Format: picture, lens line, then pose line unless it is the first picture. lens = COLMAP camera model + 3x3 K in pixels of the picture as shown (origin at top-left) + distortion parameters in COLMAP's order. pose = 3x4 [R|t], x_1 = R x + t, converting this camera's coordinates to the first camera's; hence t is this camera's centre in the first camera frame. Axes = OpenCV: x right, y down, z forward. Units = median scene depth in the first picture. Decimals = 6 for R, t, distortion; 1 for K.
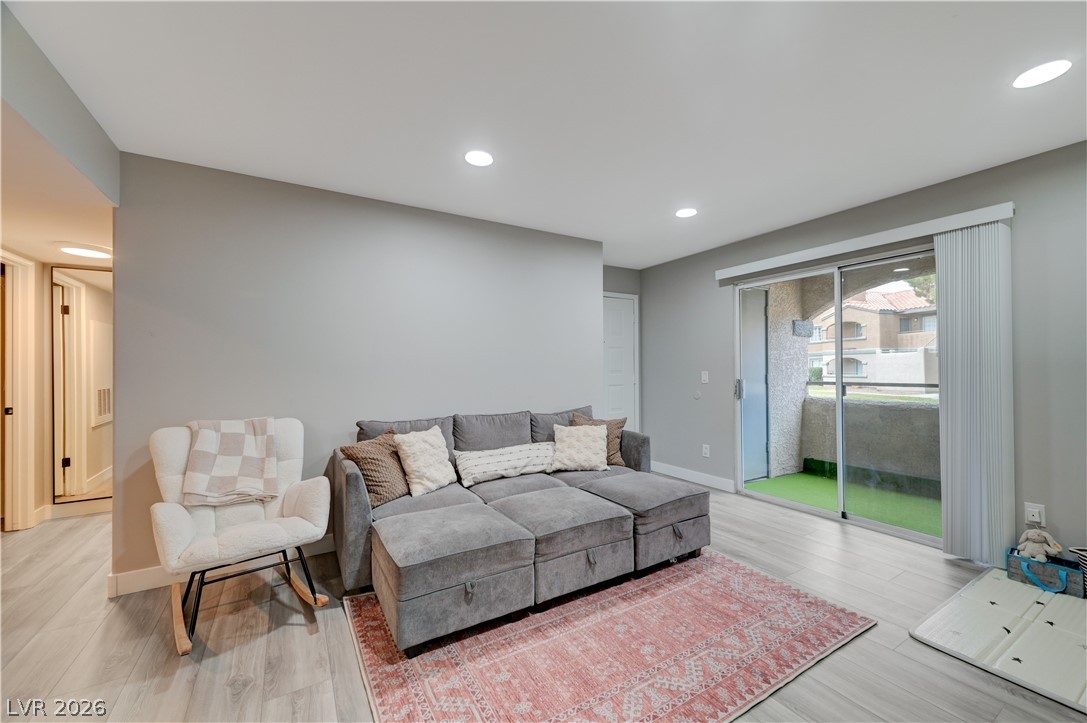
lens RADIAL K [[426.9, 0, 546.0], [0, 426.9, 367.3], [0, 0, 1]] dist [0.002563, 0.000261]
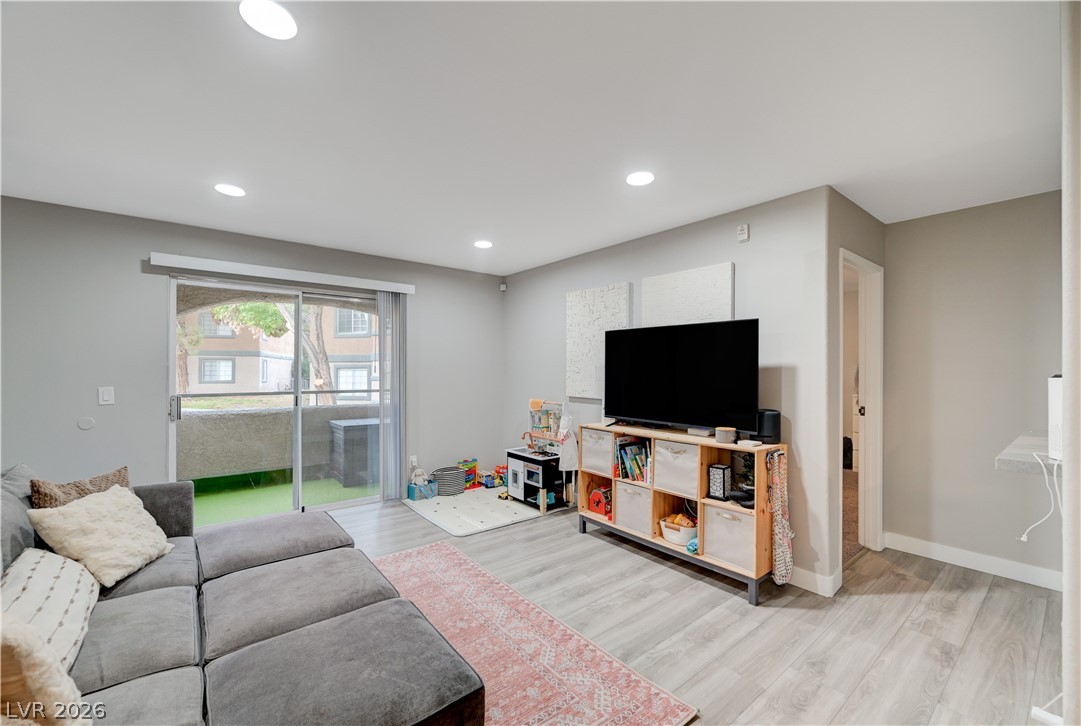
lens RADIAL K [[441.2, 0, 540.6], [0, 441.2, 363.8], [0, 0, 1]] dist [-0.002357, -0.000076]
pose [[-0.109930, 0.016778, 0.993798, -0.595822], [-0.006193, 0.999827, -0.017565, -0.027307], [-0.993920, -0.008086, -0.109807, 0.537180]]
